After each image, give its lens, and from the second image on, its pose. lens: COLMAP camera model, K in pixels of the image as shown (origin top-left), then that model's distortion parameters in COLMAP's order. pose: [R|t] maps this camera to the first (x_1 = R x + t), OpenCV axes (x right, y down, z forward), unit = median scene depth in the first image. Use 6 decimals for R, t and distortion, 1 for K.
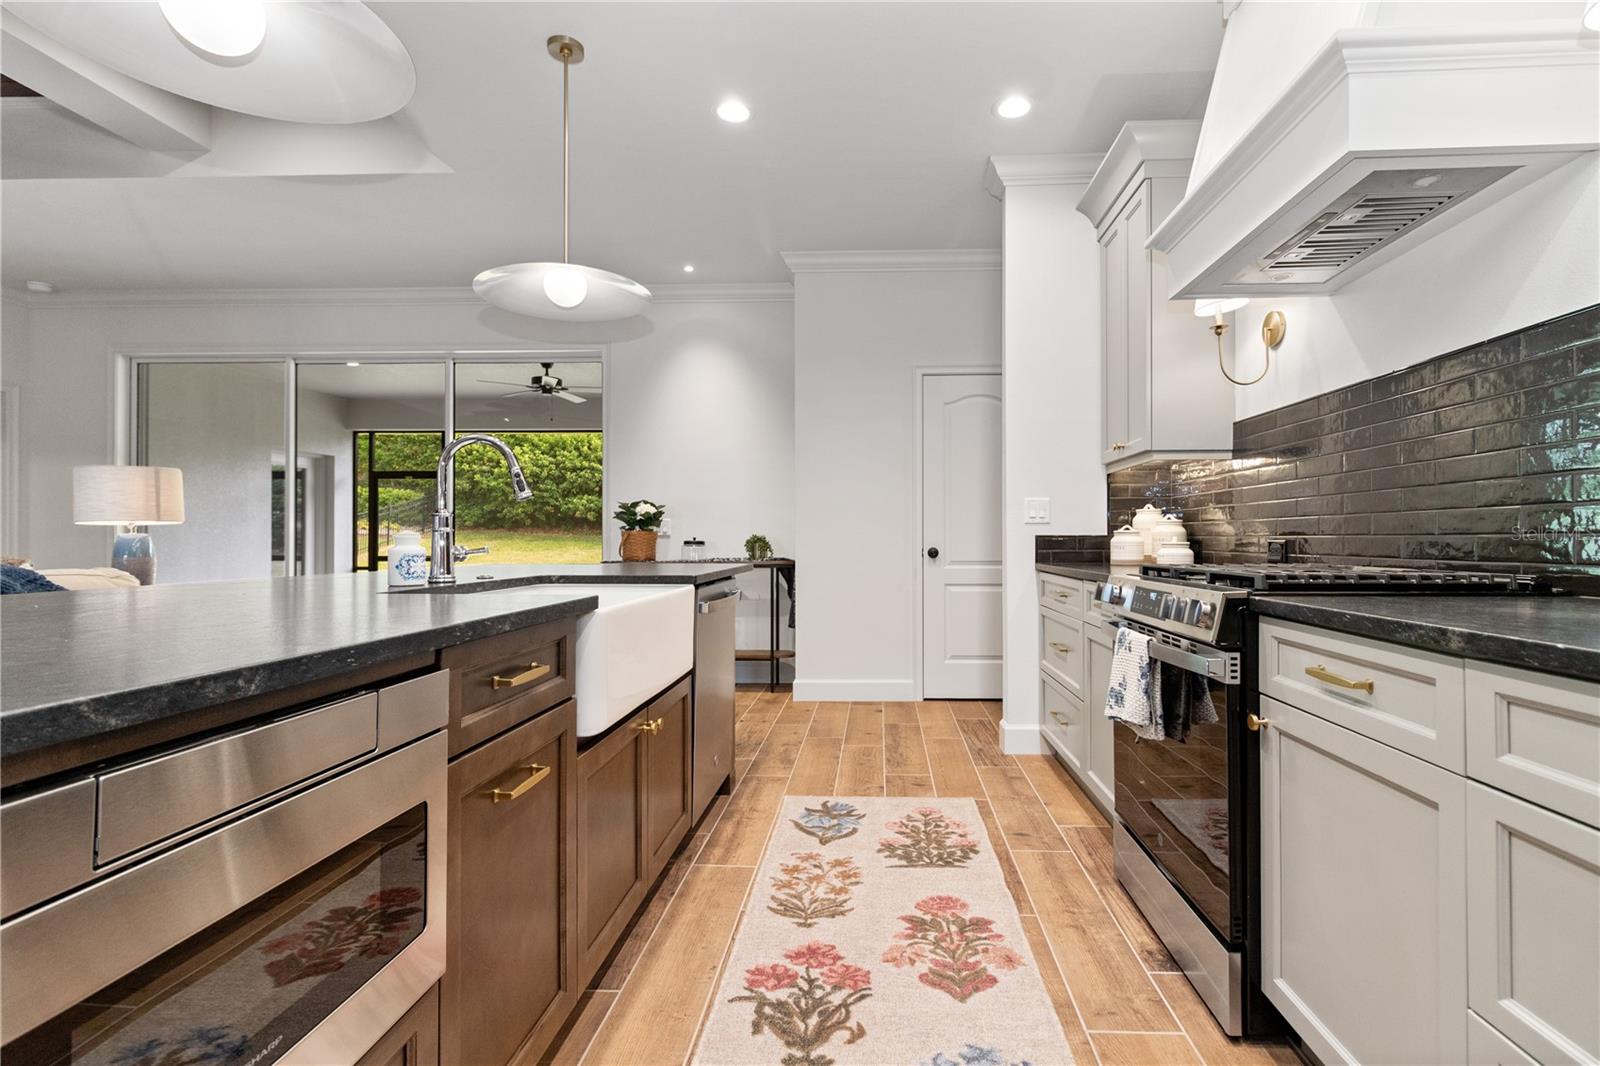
lens RADIAL K [[762.9, 0, 800.0], [0, 762.9, 533.0], [0, 0, 1]] dist [0.004591, 0.000240]
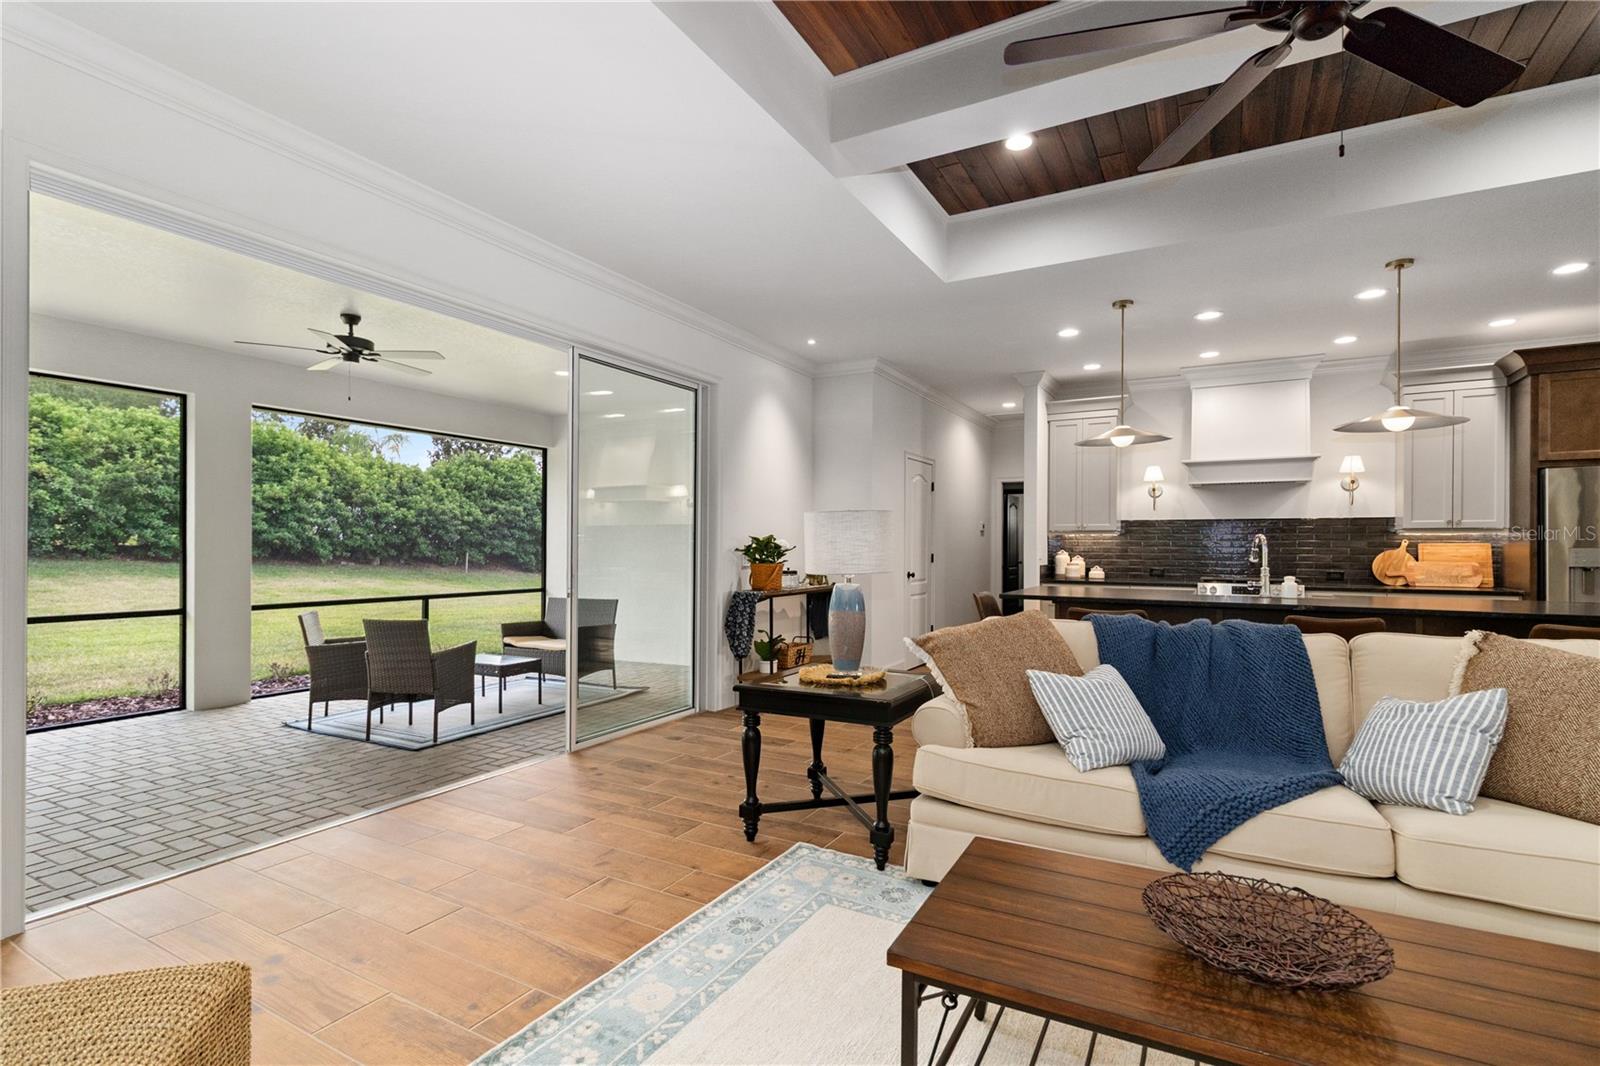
lens RADIAL K [[760.5, 0, 804.1], [0, 760.5, 546.3], [0, 0, 1]] dist [-0.001498, -0.000185]
pose [[0.448682, 0.002874, 0.893687, -1.183825], [-0.009728, 0.999951, 0.001667, -0.029133], [-0.893639, -0.009442, 0.448688, 0.465584]]
